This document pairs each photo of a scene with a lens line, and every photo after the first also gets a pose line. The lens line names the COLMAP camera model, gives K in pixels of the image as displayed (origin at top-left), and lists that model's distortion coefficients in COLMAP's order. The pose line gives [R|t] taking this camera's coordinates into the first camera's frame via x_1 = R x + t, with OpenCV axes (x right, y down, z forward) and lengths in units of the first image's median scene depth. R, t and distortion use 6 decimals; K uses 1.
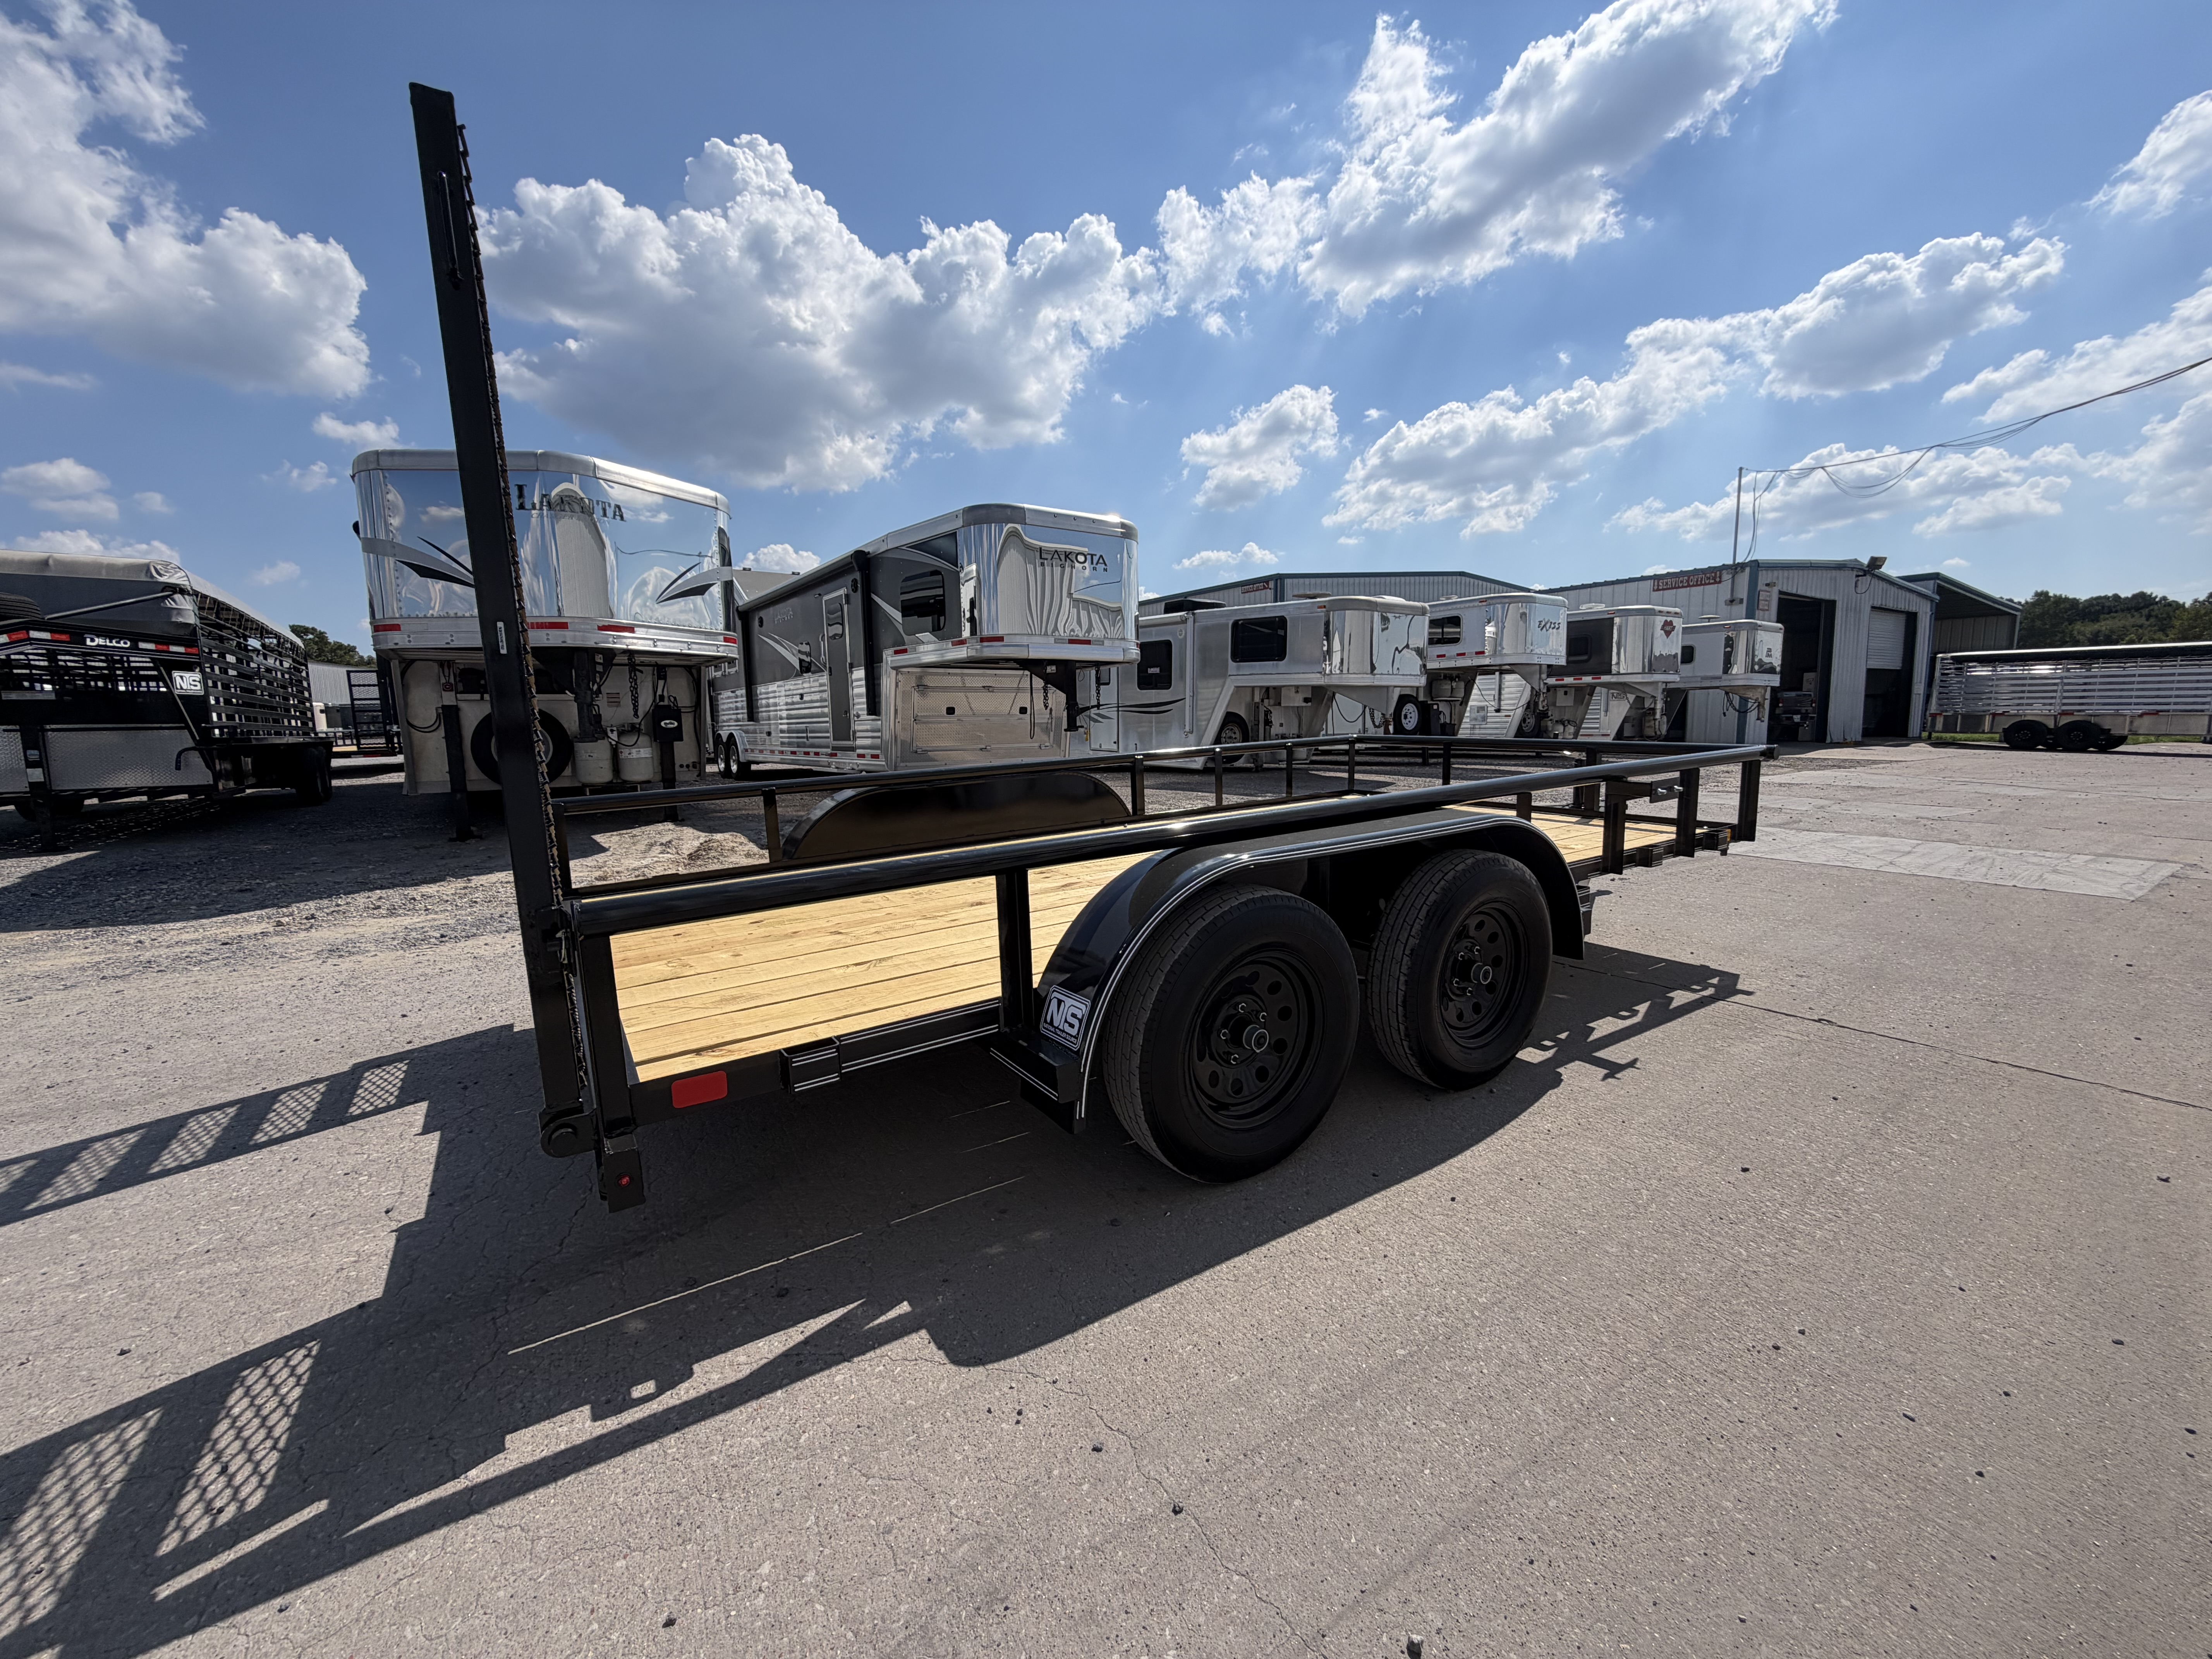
lens RADIAL K [[881.2, 0, 1102.4], [0, 881.2, 825.8], [0, 0, 1]] dist [0.001176, -0.000020]
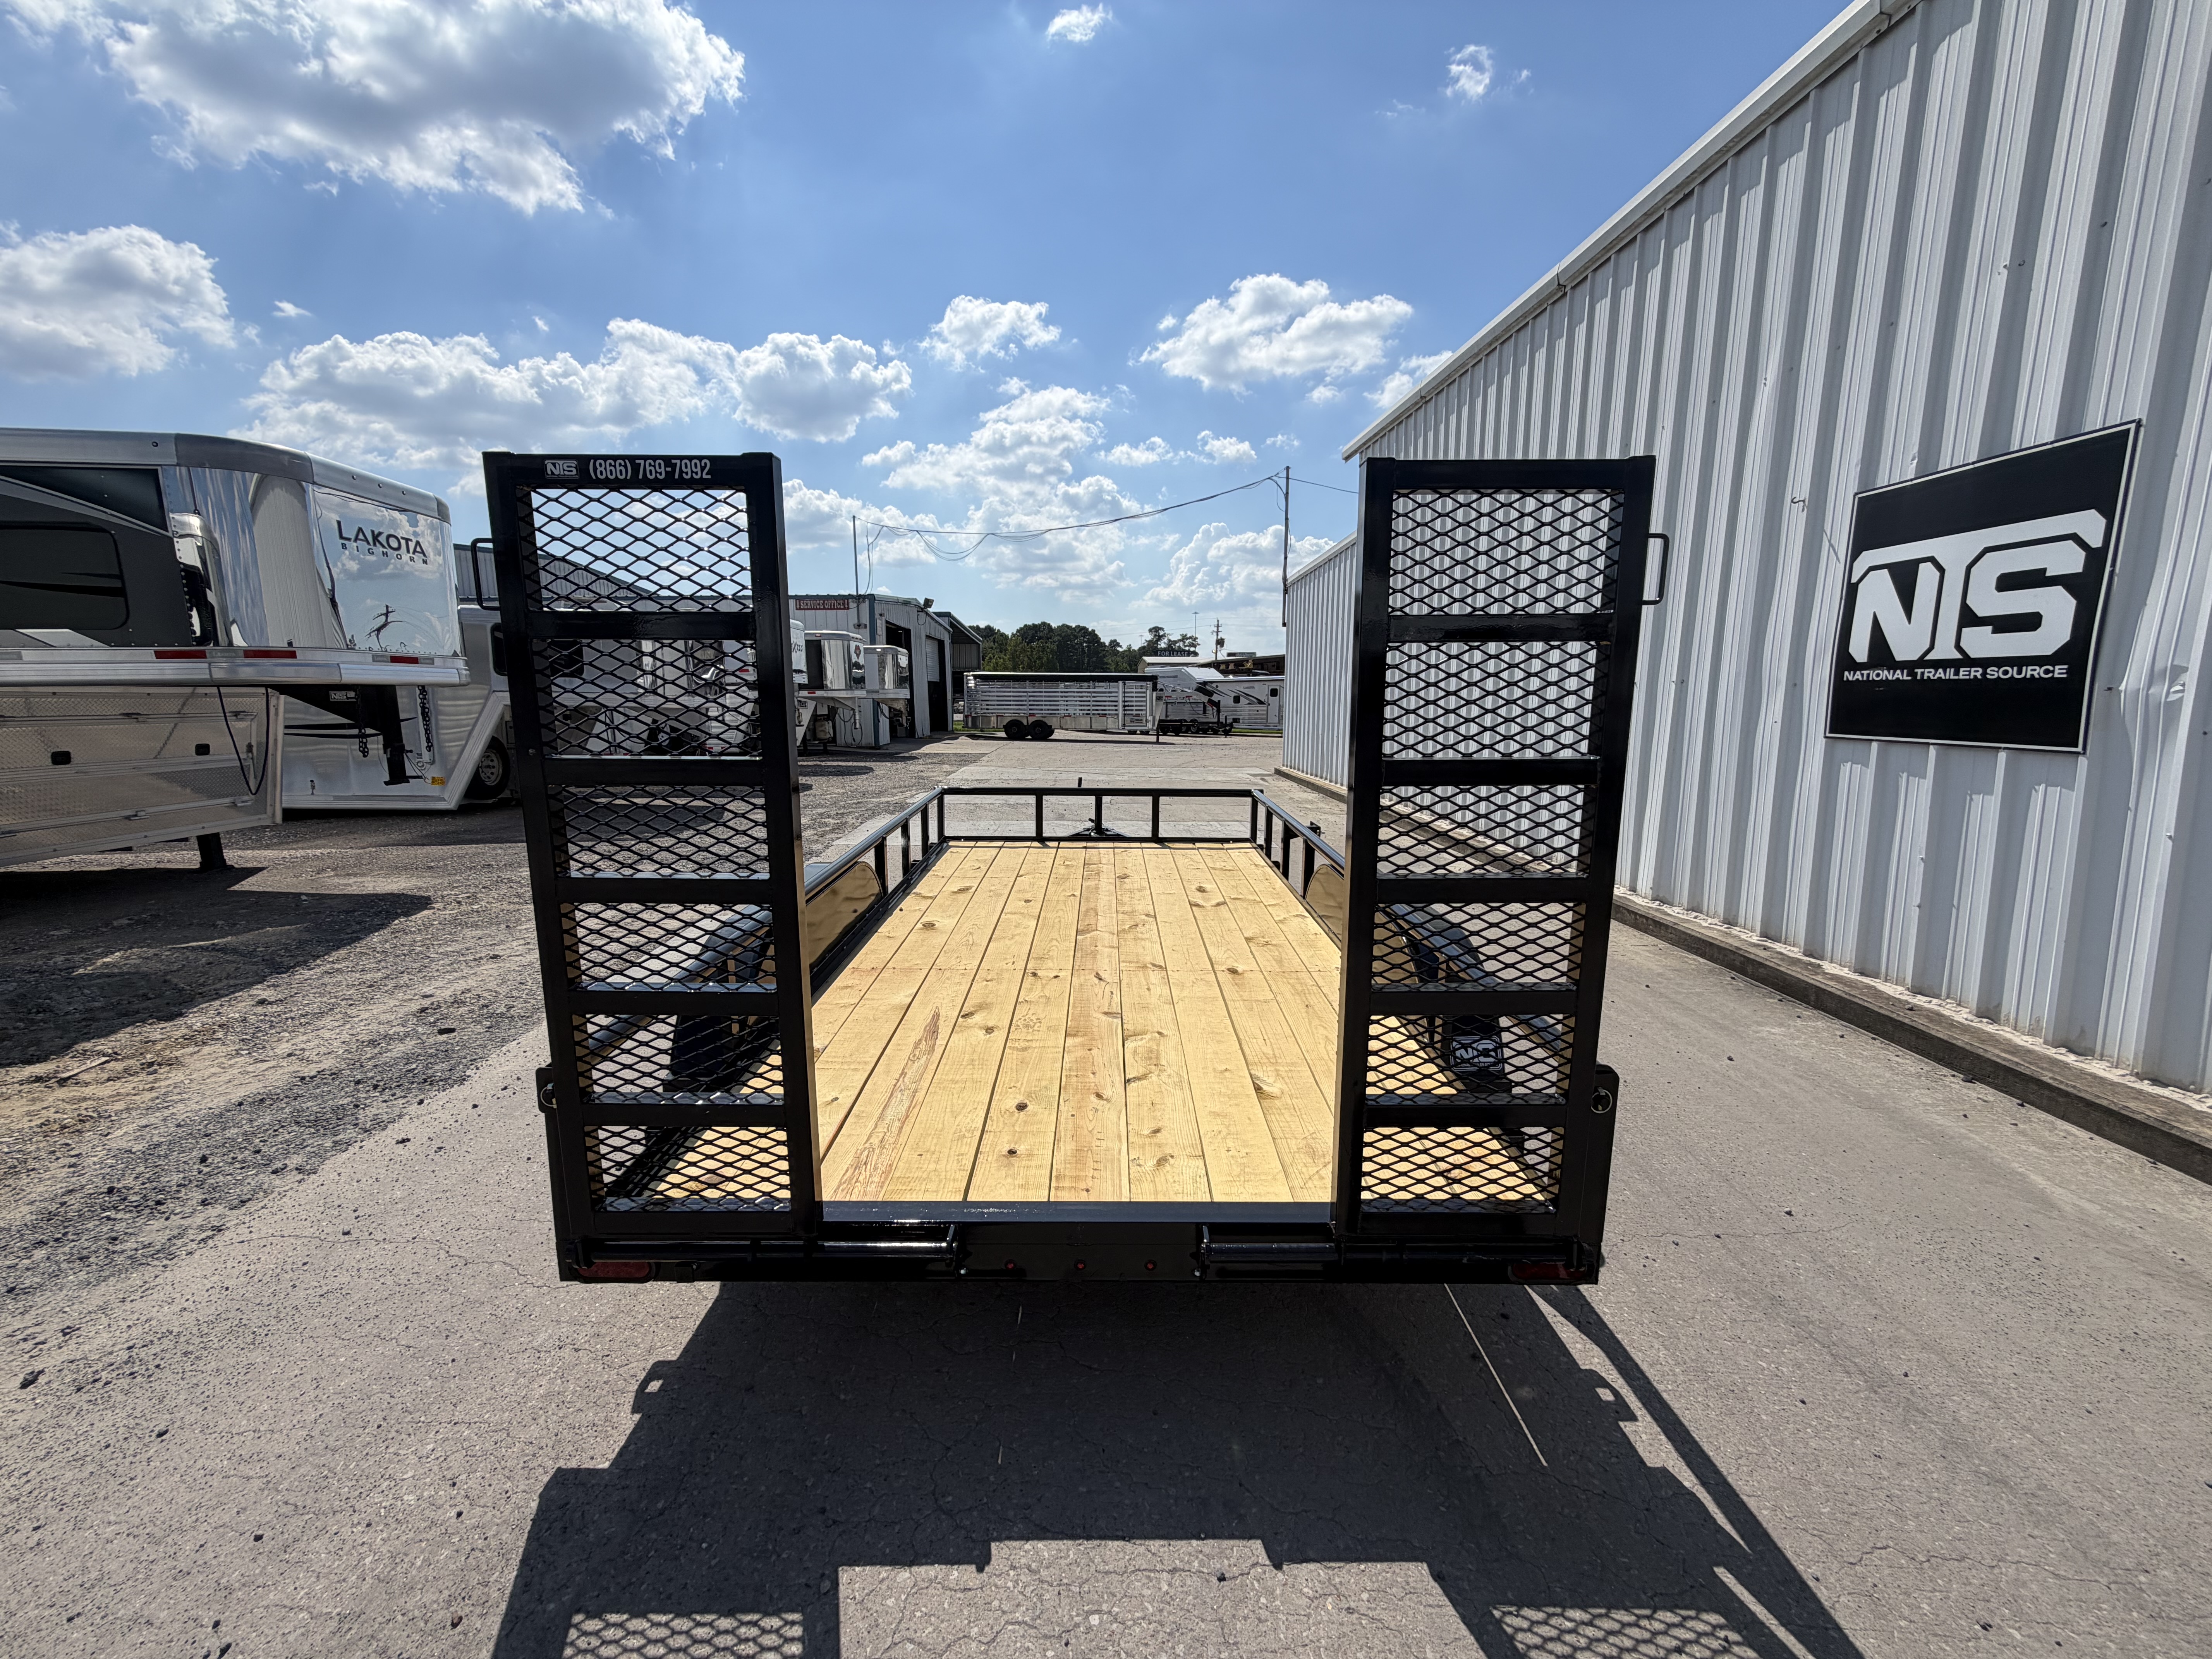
lens RADIAL K [[881.2, 0, 1102.8], [0, 881.2, 829.4], [0, 0, 1]] dist [0.001176, -0.000020]
pose [[0.547785, -0.113383, 0.828900, -0.263207], [0.097953, 0.992652, 0.071049, -0.055097], [-0.830865, 0.042273, 0.554866, 0.111672]]
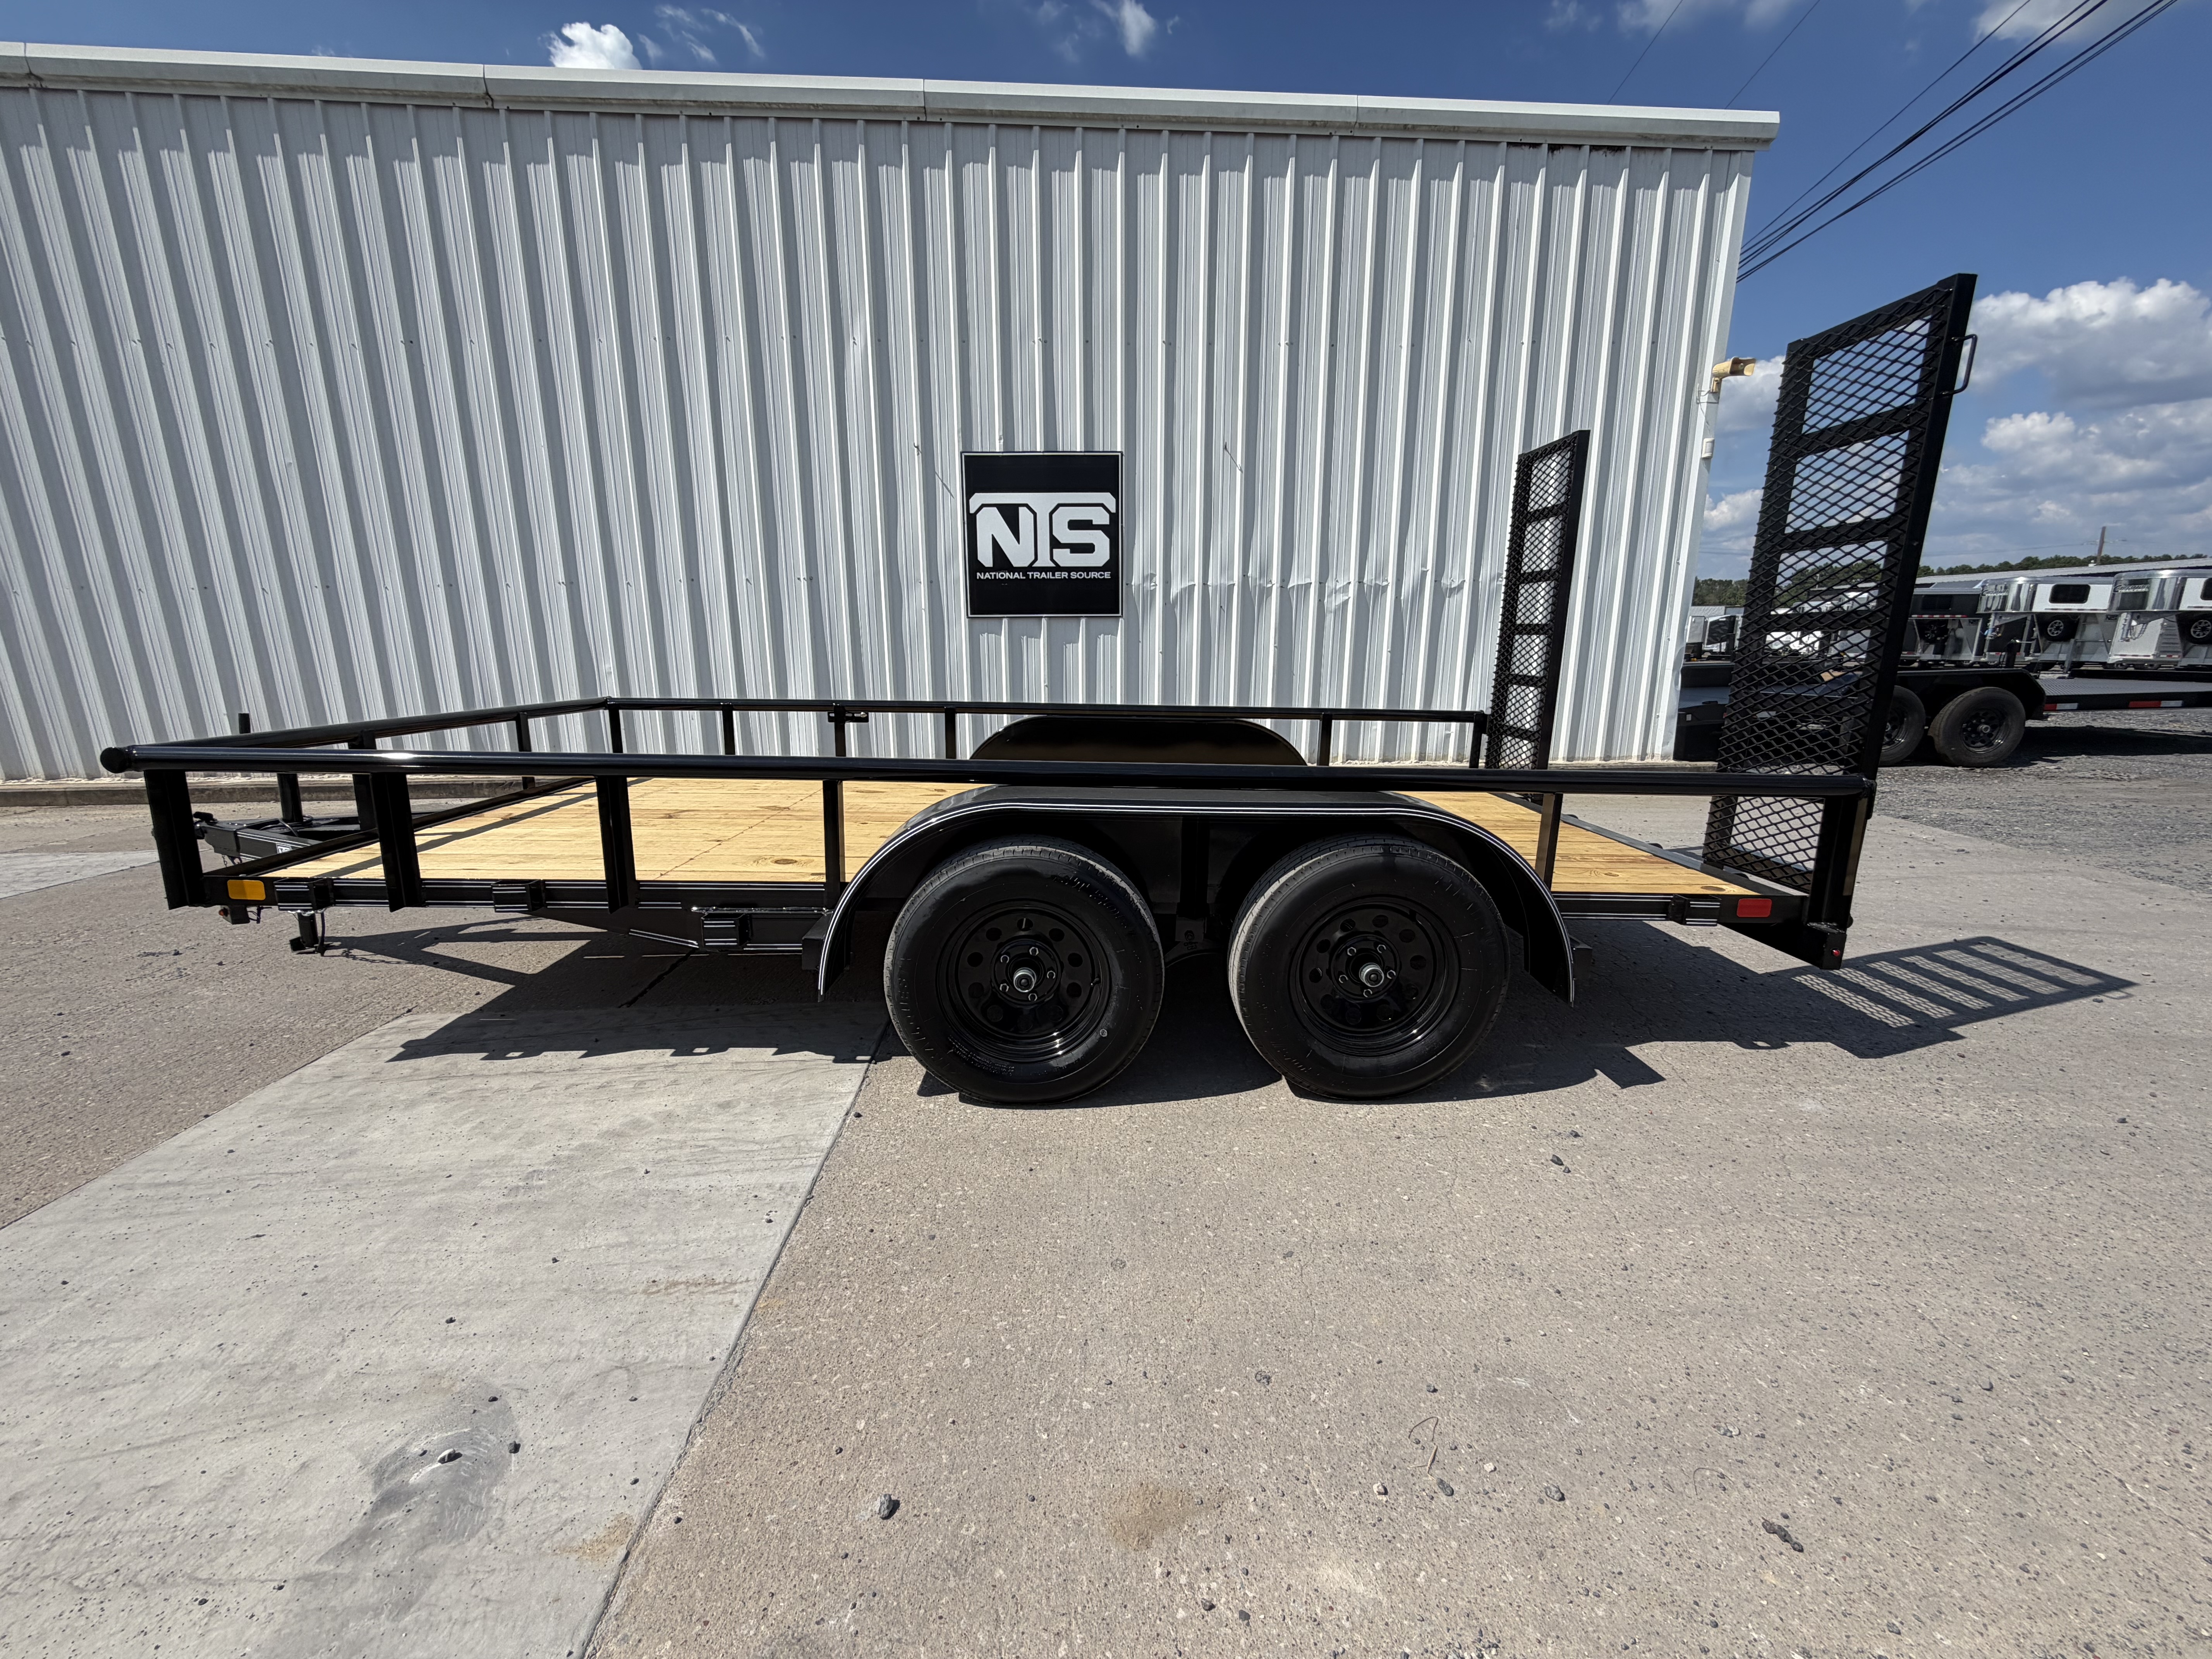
lens RADIAL K [[881.2, 0, 1102.3], [0, 881.2, 826.5], [0, 0, 1]] dist [0.001176, -0.000020]
pose [[-0.850216, -0.087005, 0.519194, -0.142975], [0.088070, 0.948840, 0.303226, -0.075802], [-0.519015, 0.303533, -0.799057, 0.555149]]
